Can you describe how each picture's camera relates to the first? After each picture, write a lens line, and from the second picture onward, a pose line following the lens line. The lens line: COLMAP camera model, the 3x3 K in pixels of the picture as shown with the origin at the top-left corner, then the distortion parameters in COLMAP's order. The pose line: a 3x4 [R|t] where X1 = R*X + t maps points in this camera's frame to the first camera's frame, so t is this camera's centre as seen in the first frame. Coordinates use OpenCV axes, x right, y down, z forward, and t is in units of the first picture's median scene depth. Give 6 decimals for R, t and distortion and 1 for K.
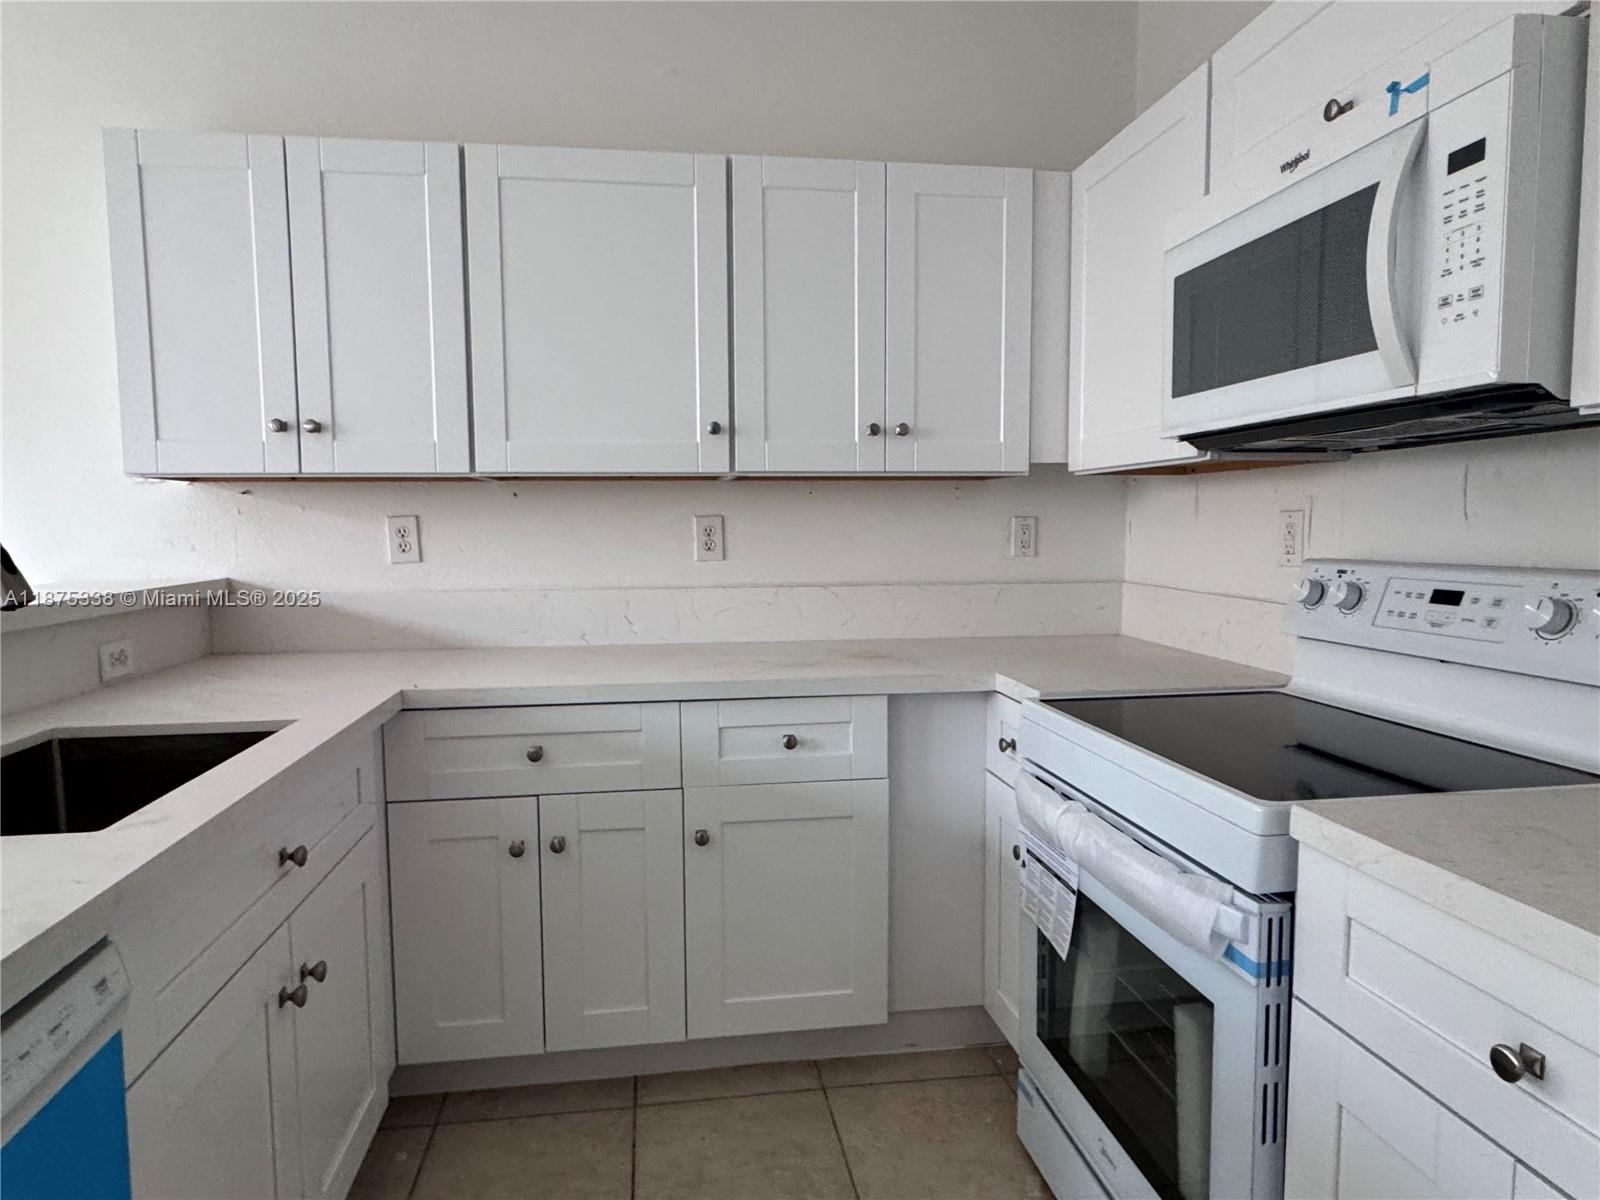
lens RADIAL K [[970.8, 0, 784.9], [0, 970.8, 602.5], [0, 0, 1]] dist [-0.002211, -0.000803]
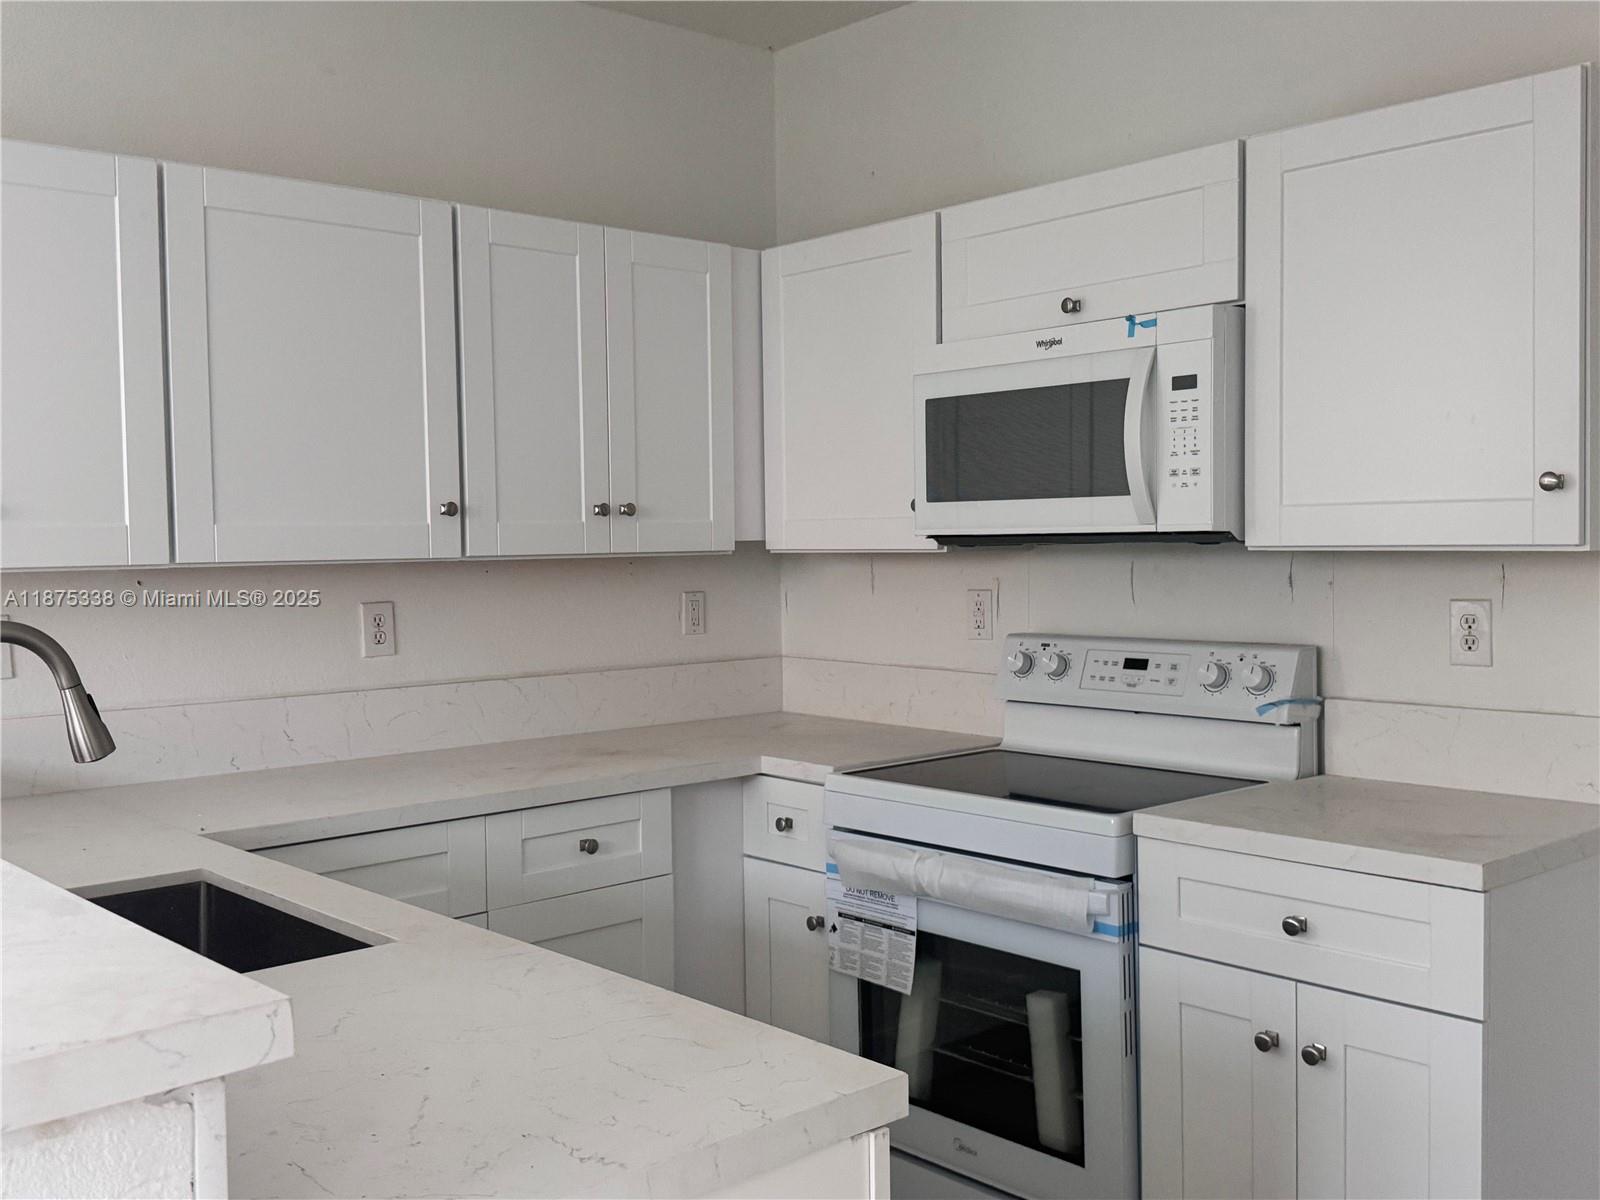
lens RADIAL K [[1580.9, 0, 795.4], [0, 1580.9, 597.6], [0, 0, 1]] dist [0.180661, -0.366520]
pose [[0.831052, -0.027561, 0.555512, -0.881151], [0.053853, 0.998066, -0.031048, -0.051602], [-0.553582, 0.055718, 0.830929, -0.537881]]
